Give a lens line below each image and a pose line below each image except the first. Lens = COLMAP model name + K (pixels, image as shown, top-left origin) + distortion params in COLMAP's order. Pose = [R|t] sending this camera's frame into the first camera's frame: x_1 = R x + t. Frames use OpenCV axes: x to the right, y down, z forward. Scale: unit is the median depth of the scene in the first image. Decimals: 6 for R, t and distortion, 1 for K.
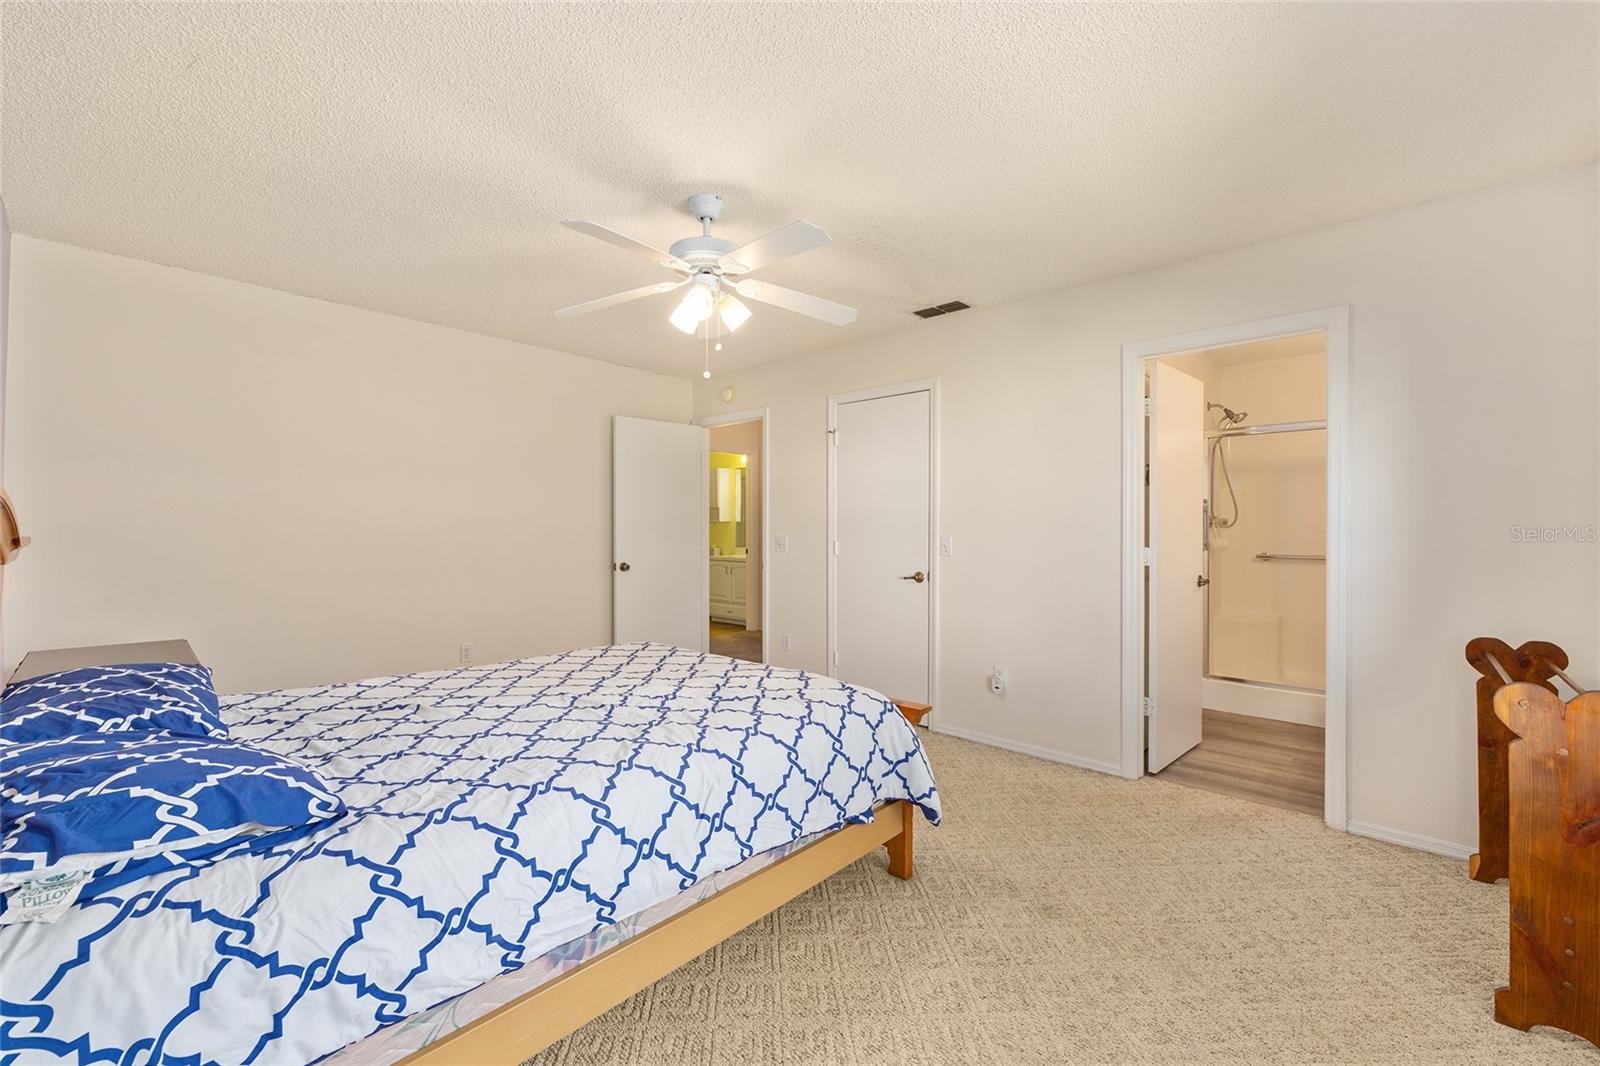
lens RADIAL K [[641.2, 0, 801.8], [0, 641.2, 527.7], [0, 0, 1]] dist [-0.001111, -0.000100]
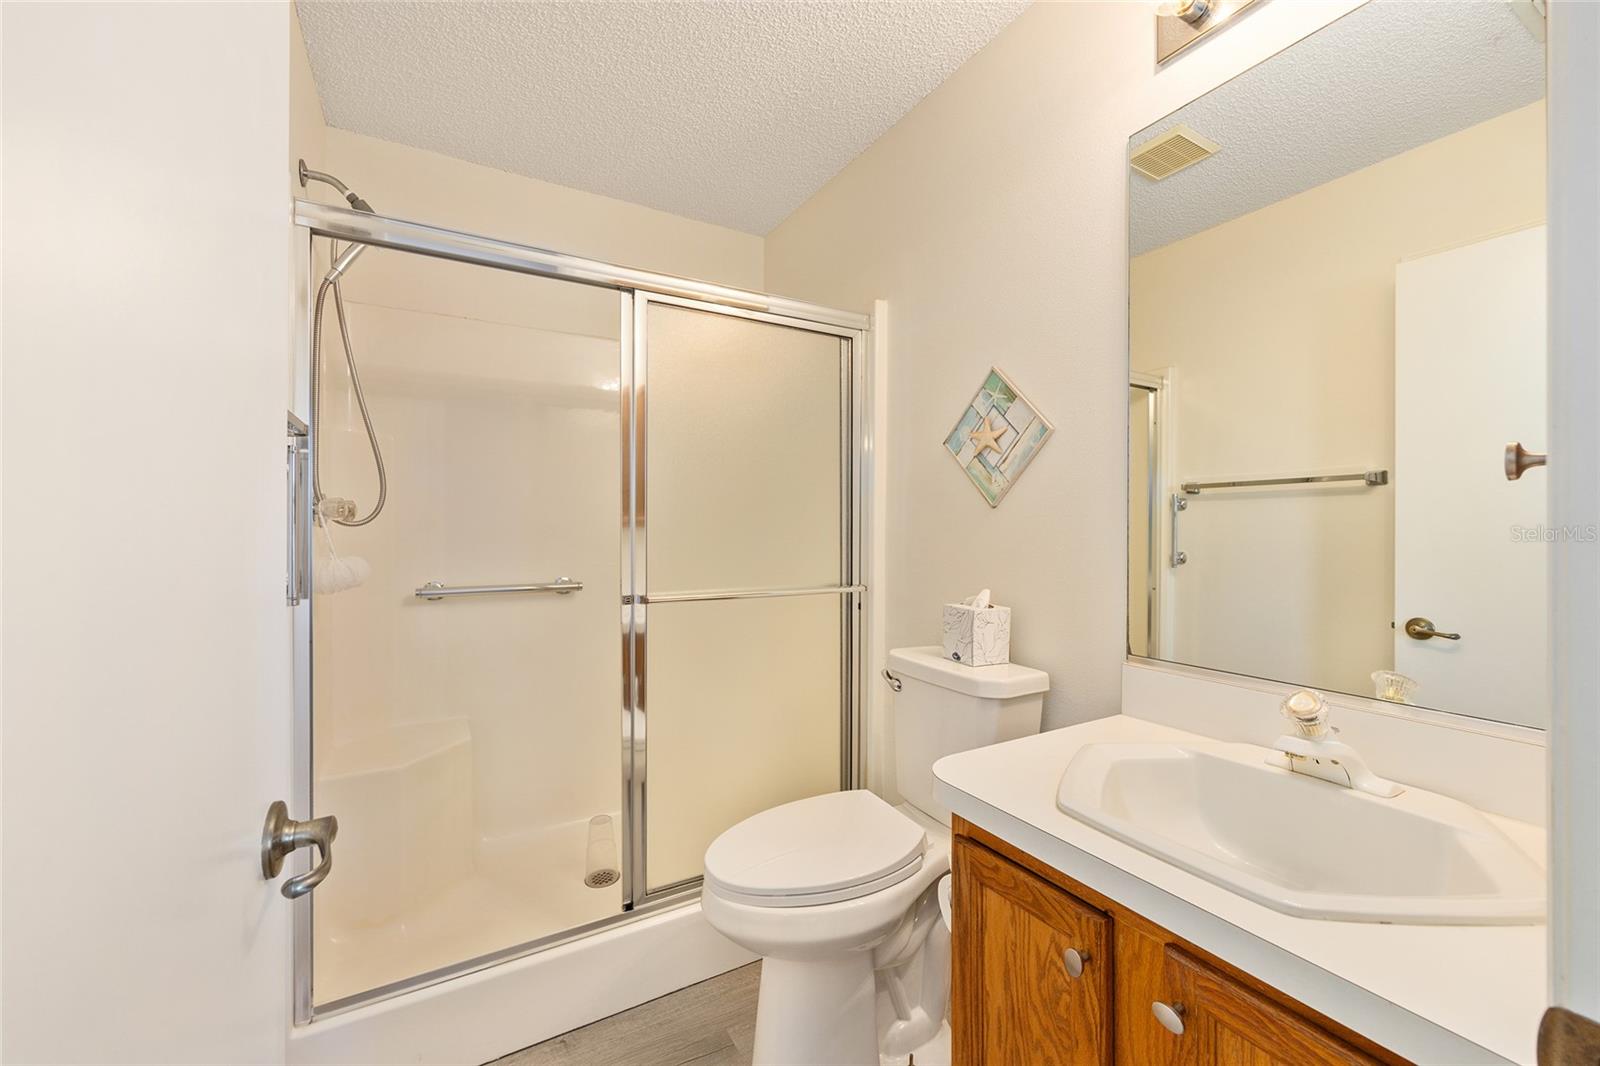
lens RADIAL K [[641.2, 0, 801.8], [0, 641.2, 527.7], [0, 0, 1]] dist [-0.001111, -0.000100]
pose [[0.316503, -0.001865, 0.948590, 0.394535], [0.004534, 0.999990, 0.000453, 0.001875], [-0.948581, 0.004158, 0.316508, 0.639875]]
